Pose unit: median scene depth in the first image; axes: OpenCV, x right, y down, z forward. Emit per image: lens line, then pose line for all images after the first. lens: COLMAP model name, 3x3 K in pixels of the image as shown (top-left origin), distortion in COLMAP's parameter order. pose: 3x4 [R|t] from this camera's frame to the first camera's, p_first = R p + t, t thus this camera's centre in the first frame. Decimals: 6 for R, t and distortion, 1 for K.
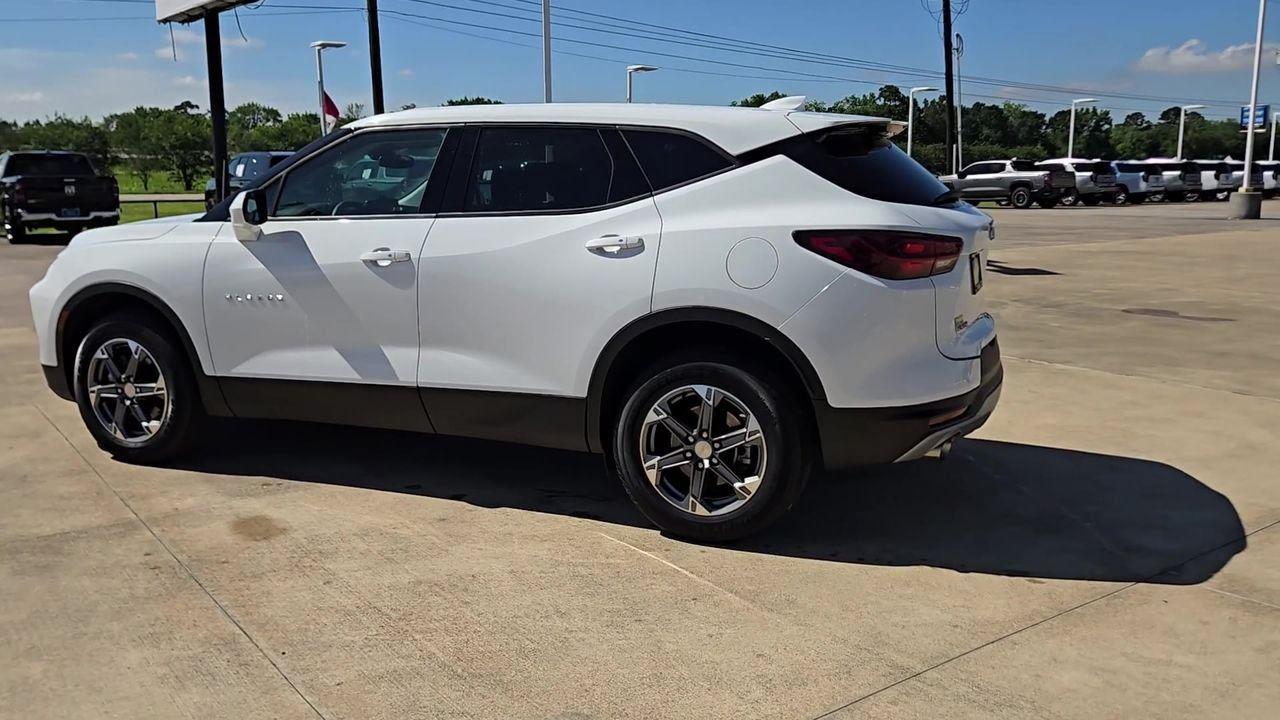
lens RADIAL K [[1063.8, 0, 640.0], [0, 1063.8, 360.0], [0, 0, 1]] dist [0.017111, -0.002617]
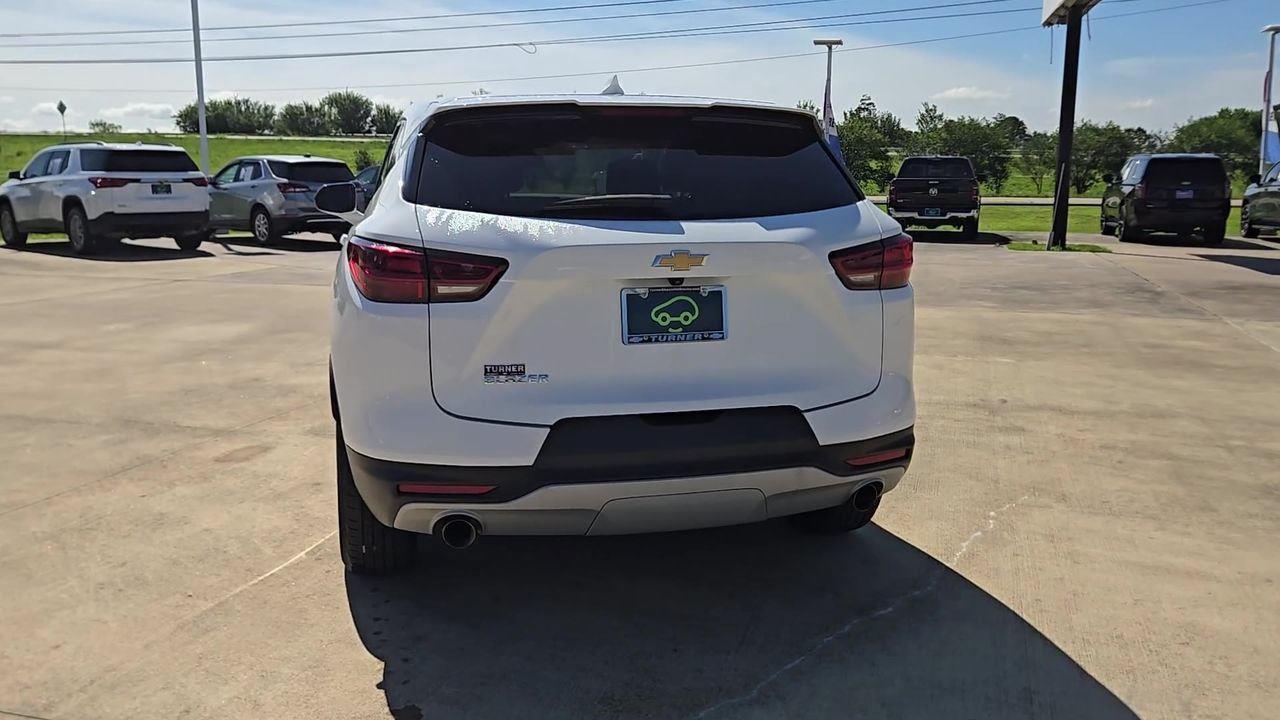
lens RADIAL K [[1081.8, 0, 640.0], [0, 1081.8, 360.0], [0, 0, 1]] dist [0.007192, -0.001477]
pose [[0.594725, 0.141817, -0.791322, 0.813490], [-0.146845, 0.986921, 0.066509, -0.093460], [0.790404, 0.076647, 0.607772, 0.527905]]
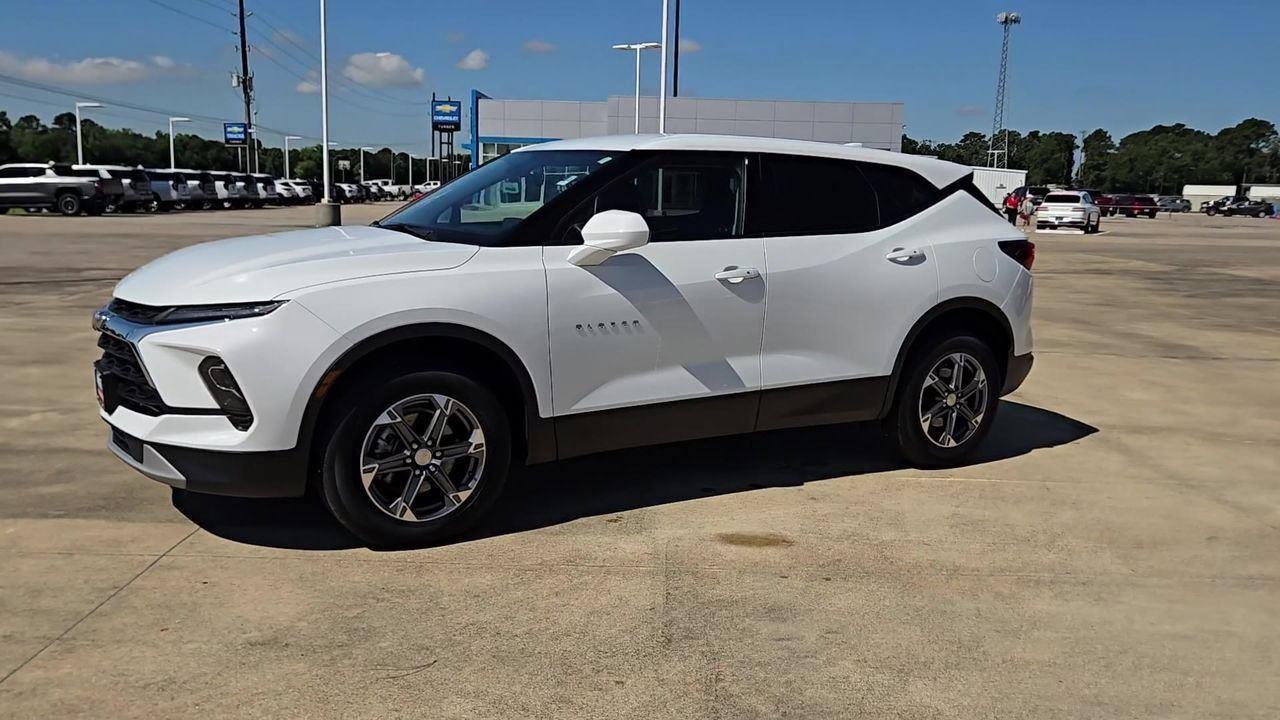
lens RADIAL K [[1063.8, 0, 640.0], [0, 1063.8, 360.0], [0, 0, 1]] dist [0.017111, -0.002617]
pose [[0.590937, -0.108663, 0.799366, -1.106871], [0.113442, 0.992234, 0.051018, -0.072888], [-0.798702, 0.060533, 0.598675, 0.415814]]
